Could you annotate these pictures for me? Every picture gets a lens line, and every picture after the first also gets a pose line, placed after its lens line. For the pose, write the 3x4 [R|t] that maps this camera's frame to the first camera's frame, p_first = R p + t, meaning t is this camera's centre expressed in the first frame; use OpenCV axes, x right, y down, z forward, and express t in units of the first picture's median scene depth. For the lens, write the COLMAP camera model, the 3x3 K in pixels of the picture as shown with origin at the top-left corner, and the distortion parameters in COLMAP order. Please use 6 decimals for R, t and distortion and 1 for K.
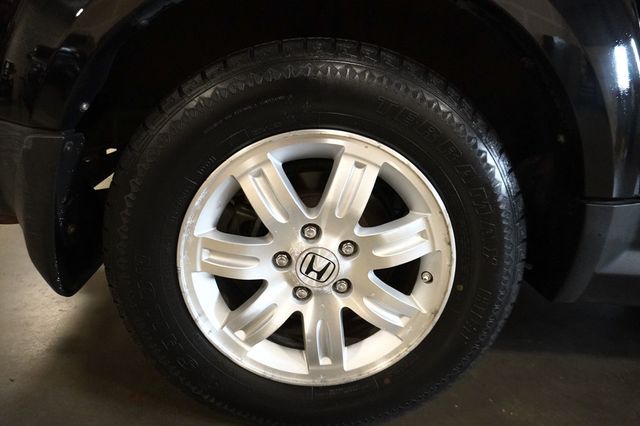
lens RADIAL K [[419.4, 0, 320.0], [0, 419.4, 213.0], [0, 0, 1]] dist [-0.008578, -0.001536]
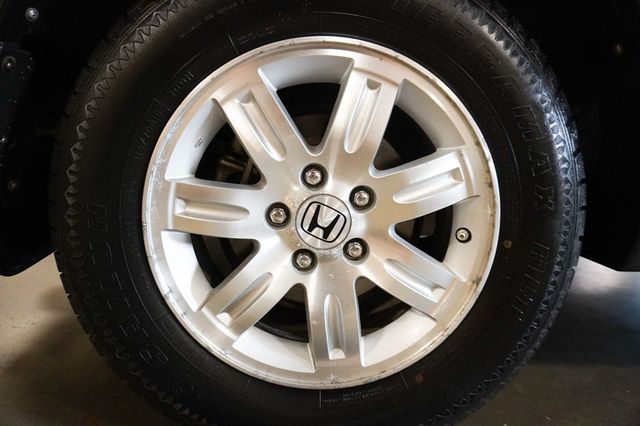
lens RADIAL K [[419.4, 0, 320.0], [0, 419.4, 213.0], [0, 0, 1]] dist [-0.008578, -0.001536]
pose [[0.999674, -0.024769, 0.006248, -0.016803], [0.025429, 0.988183, -0.151155, 0.230299], [-0.002431, 0.151265, 0.988490, 0.225715]]
